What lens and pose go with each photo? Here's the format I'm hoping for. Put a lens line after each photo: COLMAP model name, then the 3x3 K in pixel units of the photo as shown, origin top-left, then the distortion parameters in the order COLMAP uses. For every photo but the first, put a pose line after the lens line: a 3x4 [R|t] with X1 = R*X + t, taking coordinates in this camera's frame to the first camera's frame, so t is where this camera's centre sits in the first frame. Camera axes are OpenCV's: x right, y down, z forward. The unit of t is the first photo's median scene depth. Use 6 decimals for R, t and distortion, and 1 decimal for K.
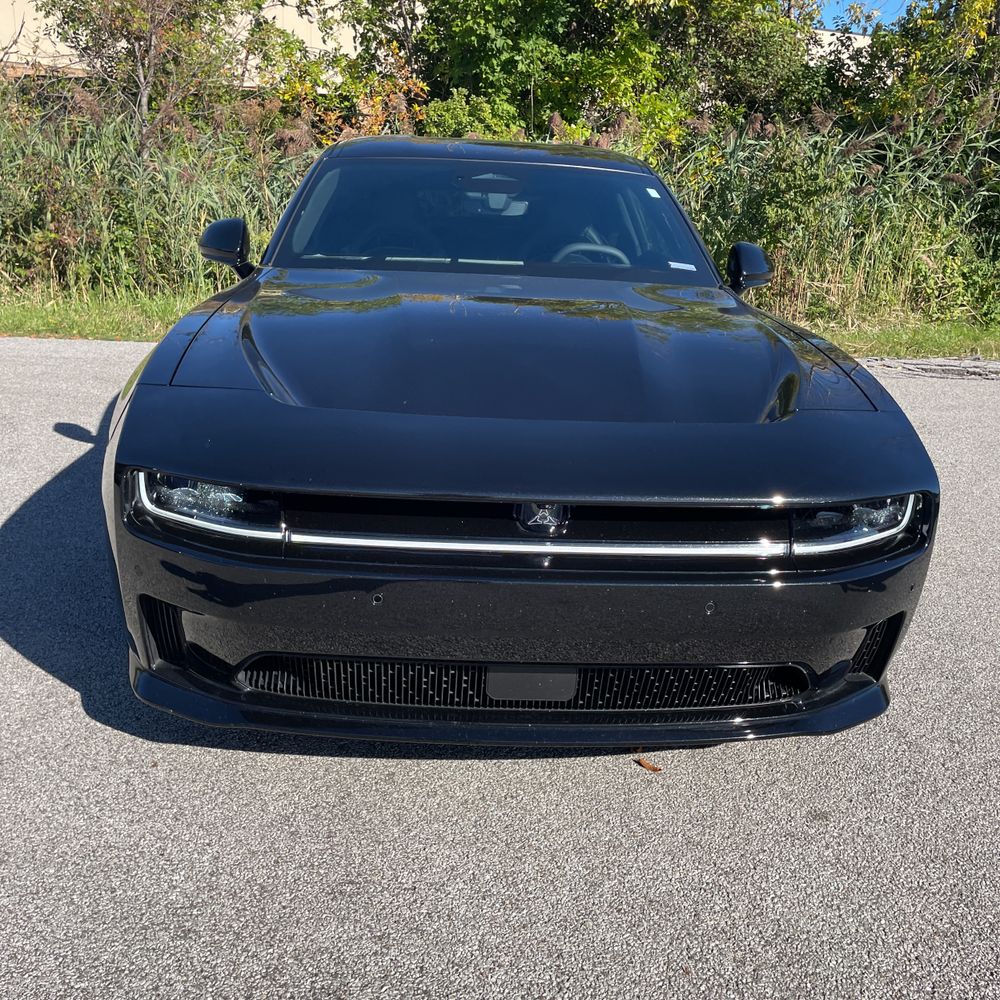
lens RADIAL K [[1005.2, 0, 503.3], [0, 1005.2, 515.4], [0, 0, 1]] dist [0.081566, -0.109508]
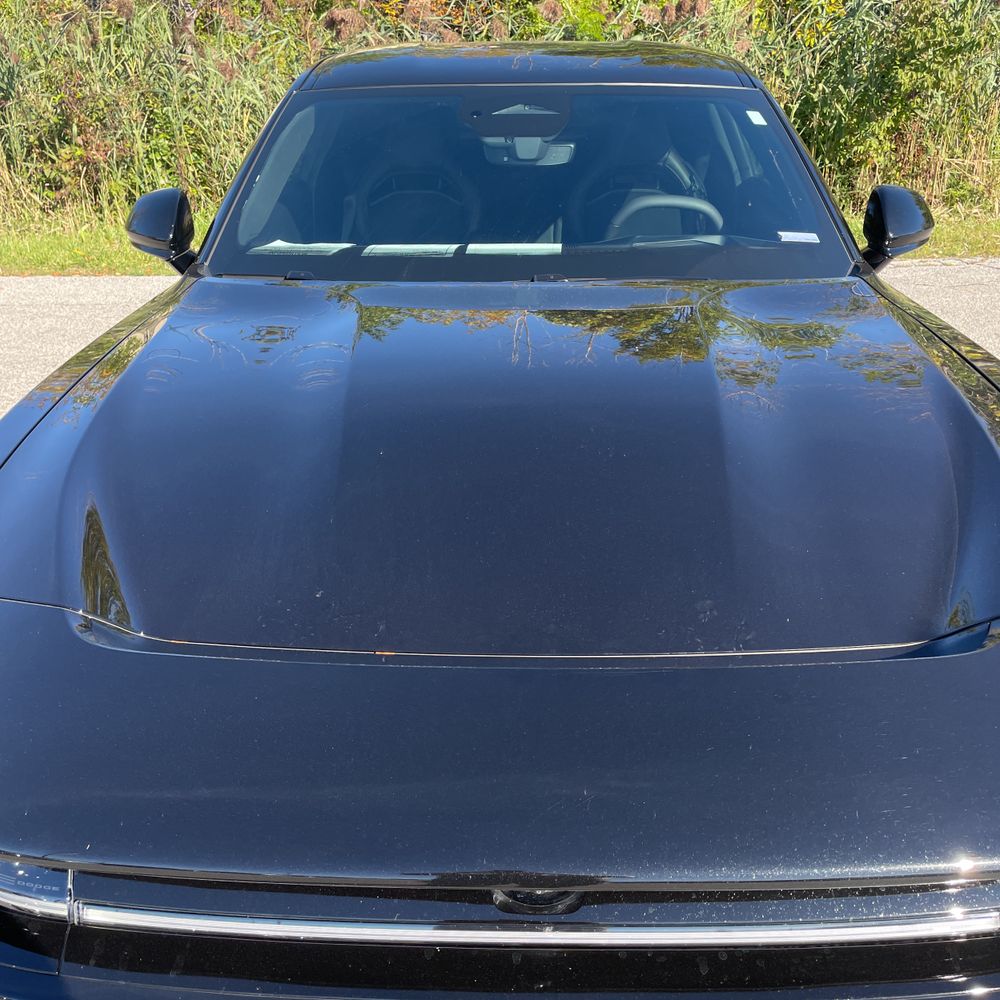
lens RADIAL K [[1005.2, 0, 503.3], [0, 1005.2, 515.4], [0, 0, 1]] dist [0.081566, -0.109508]
pose [[0.994975, -0.011787, -0.099431, 0.016501], [0.023861, 0.992350, 0.121126, -0.054251], [0.097243, -0.122889, 0.987645, 0.103302]]
